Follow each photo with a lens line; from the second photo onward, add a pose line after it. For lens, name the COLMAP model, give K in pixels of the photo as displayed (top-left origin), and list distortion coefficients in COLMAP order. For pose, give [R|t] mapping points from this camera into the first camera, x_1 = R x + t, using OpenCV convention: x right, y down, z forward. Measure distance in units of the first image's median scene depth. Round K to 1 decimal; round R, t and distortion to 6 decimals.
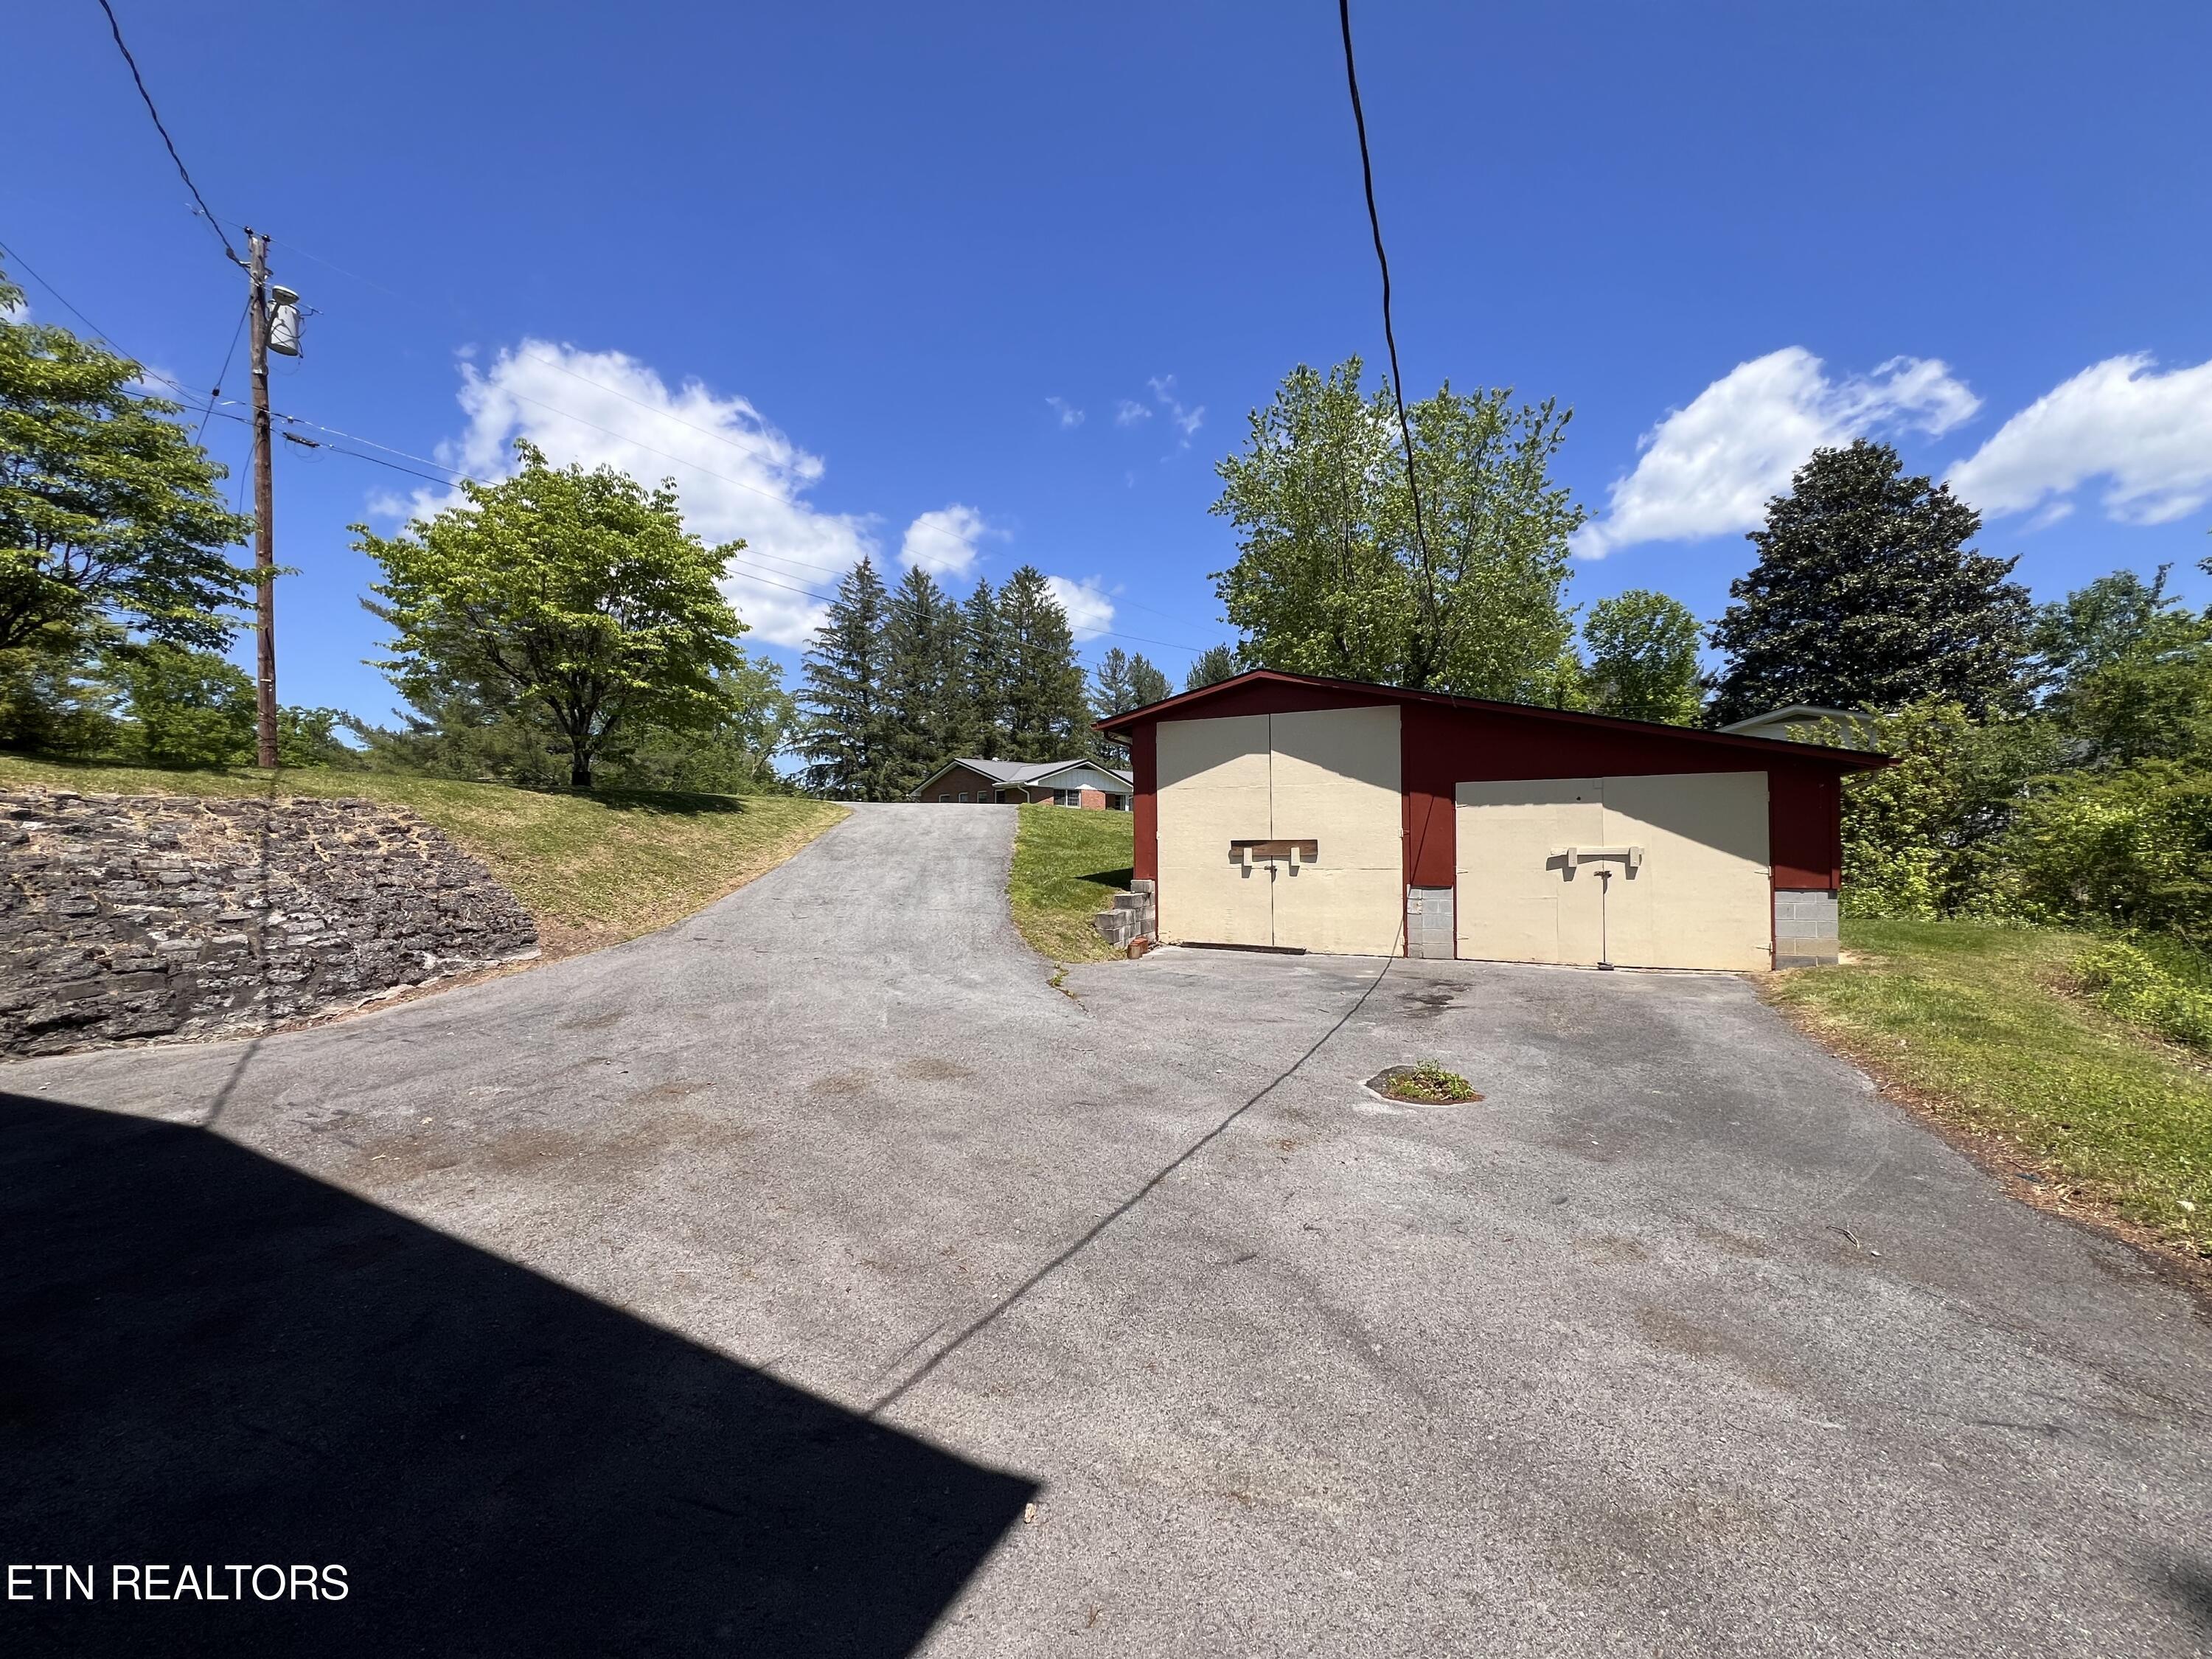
lens RADIAL K [[880.8, 0, 1110.0], [0, 880.8, 848.9], [0, 0, 1]] dist [-0.002941, 0.001086]
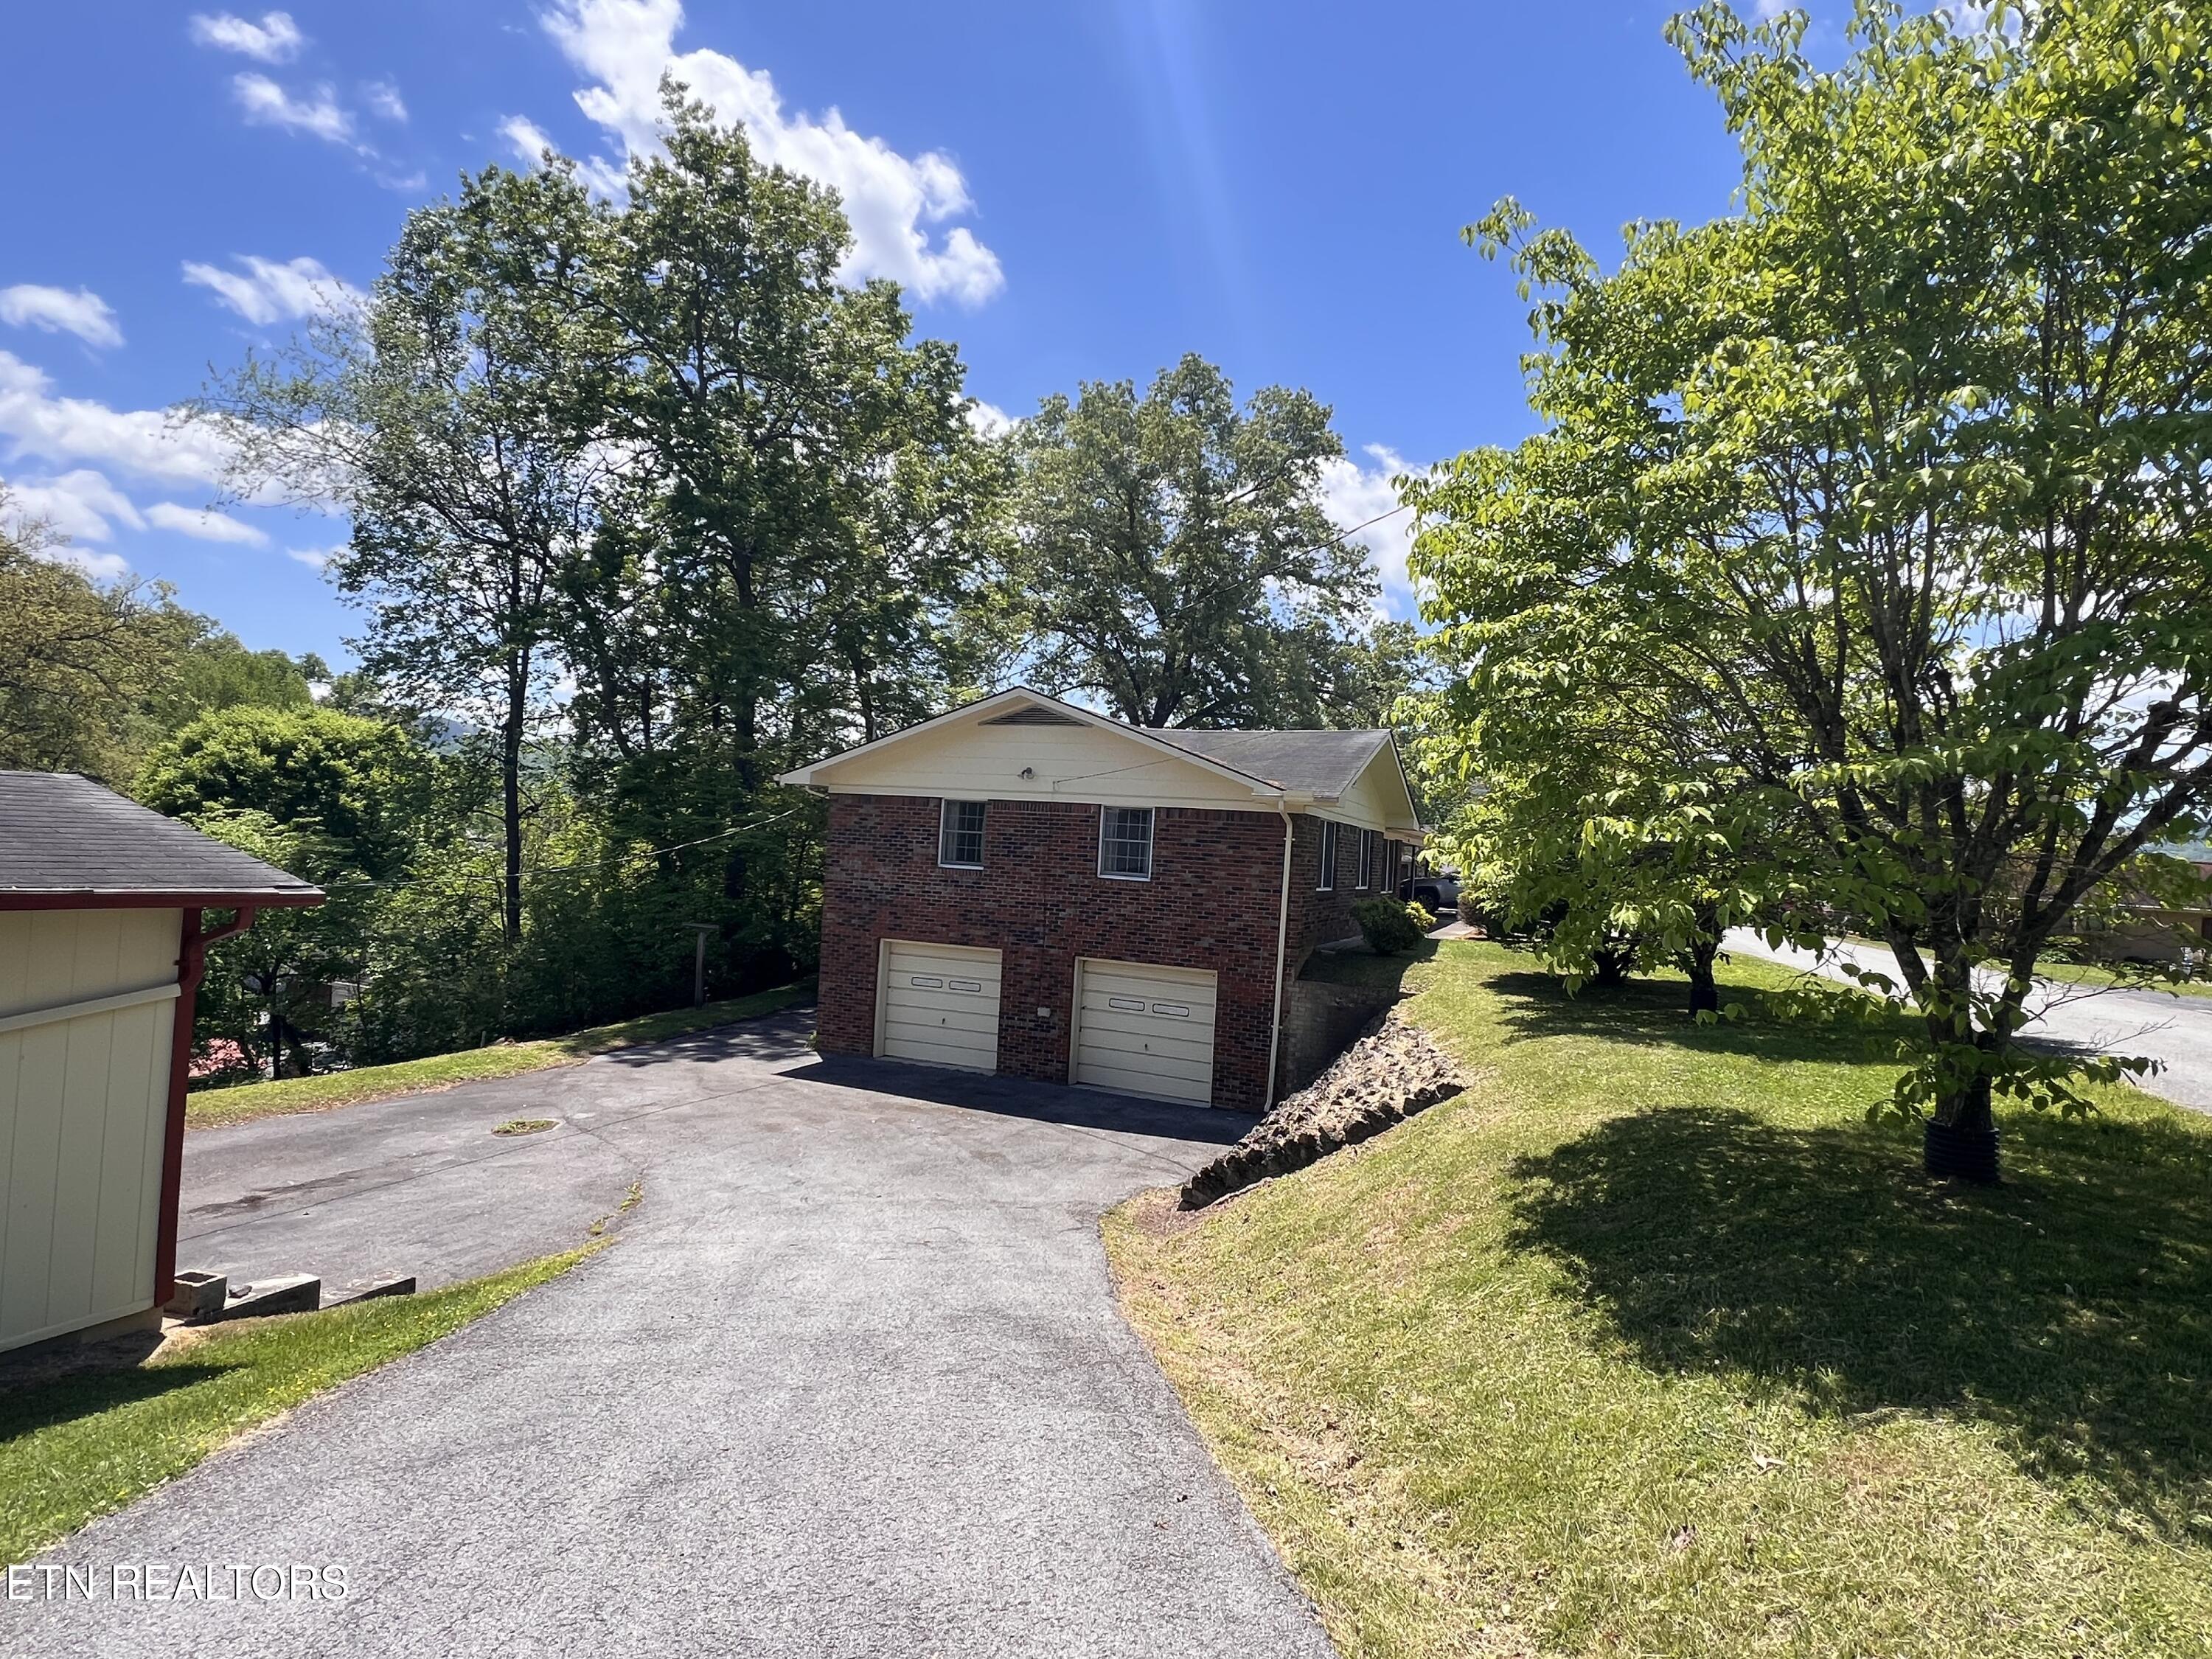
lens RADIAL K [[1139.3, 0, 1111.3], [0, 1139.3, 835.9], [0, 0, 1]] dist [0.000329, 0.000014]
pose [[-0.997624, -0.055407, -0.040940, -0.389594], [-0.055029, 0.998432, -0.010305, -0.204932], [0.041446, -0.008028, -0.999108, 1.709796]]
